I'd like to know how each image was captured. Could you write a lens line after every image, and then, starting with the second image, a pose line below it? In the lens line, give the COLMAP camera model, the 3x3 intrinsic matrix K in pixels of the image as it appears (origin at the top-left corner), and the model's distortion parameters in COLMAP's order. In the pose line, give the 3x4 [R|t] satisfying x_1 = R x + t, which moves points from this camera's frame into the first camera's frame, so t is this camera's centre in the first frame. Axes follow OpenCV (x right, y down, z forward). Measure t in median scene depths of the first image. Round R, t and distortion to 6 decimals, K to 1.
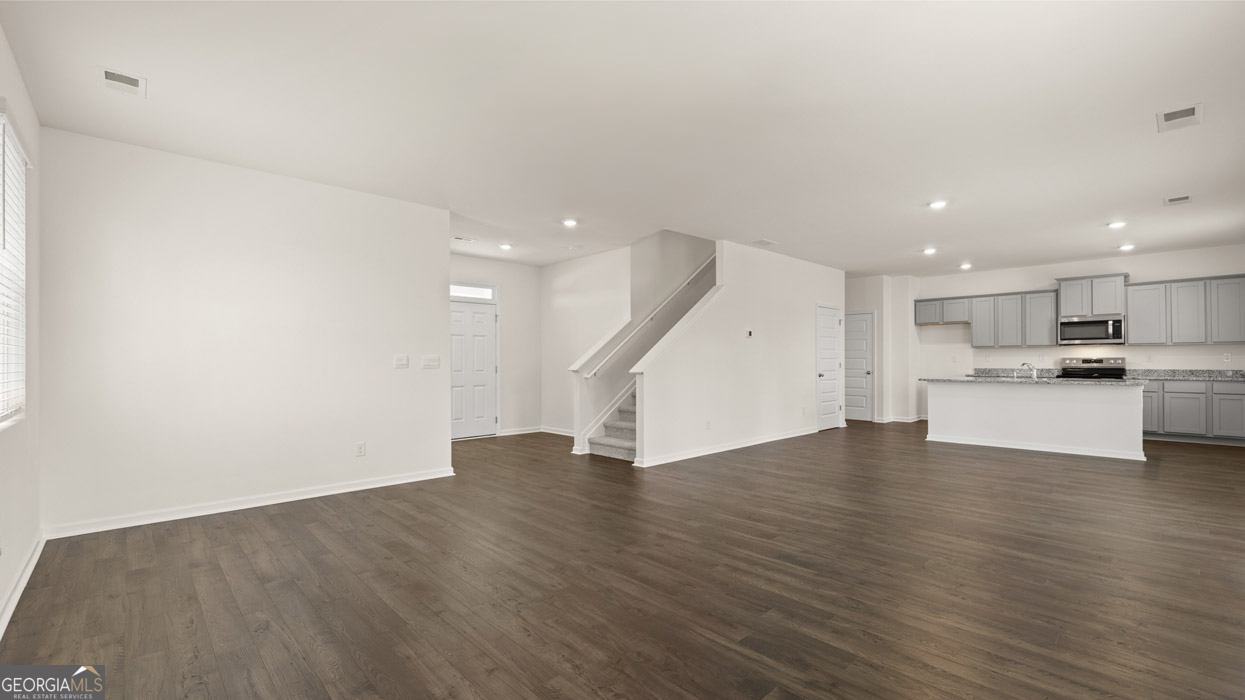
lens RADIAL K [[523.3, 0, 626.5], [0, 523.3, 357.7], [0, 0, 1]] dist [-0.000302, -0.000216]
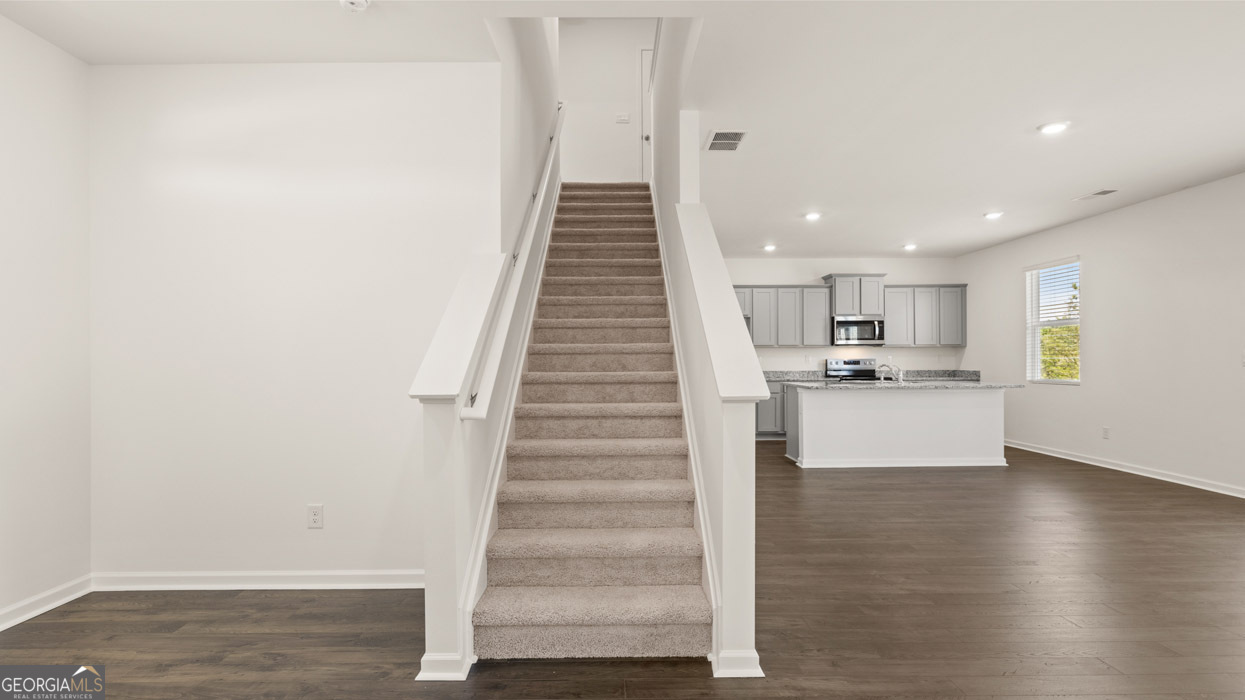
lens RADIAL K [[597.5, 0, 620.0], [0, 597.5, 357.5], [0, 0, 1]] dist [-0.003387, 0.000549]
pose [[0.685789, 0.005079, 0.727783, -0.218025], [-0.001658, 0.999984, -0.005416, 0.004278], [-0.727798, 0.002508, 0.685787, 0.565542]]
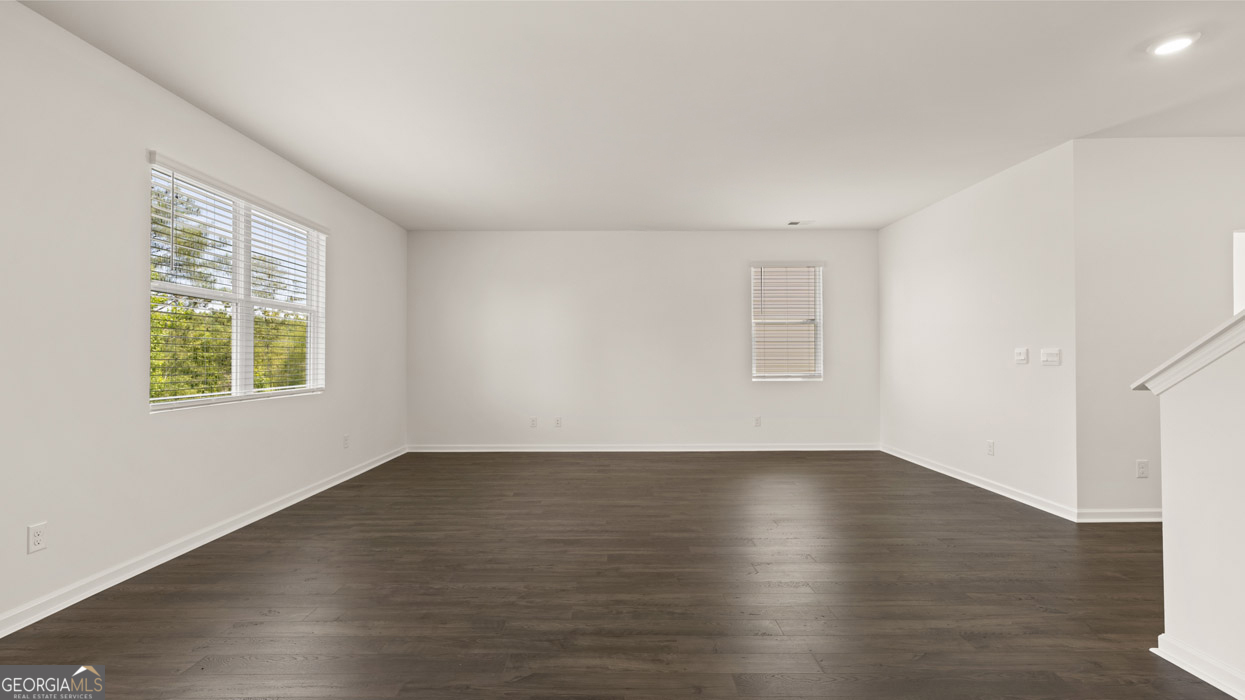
lens RADIAL K [[522.4, 0, 620.0], [0, 522.4, 351.0], [0, 0, 1]] dist [0.002824, -0.000150]
pose [[-0.680135, -0.001501, -0.733085, 0.391144], [0.006642, 0.999944, -0.008210, 0.000613], [0.733057, -0.010454, -0.680087, 0.690283]]
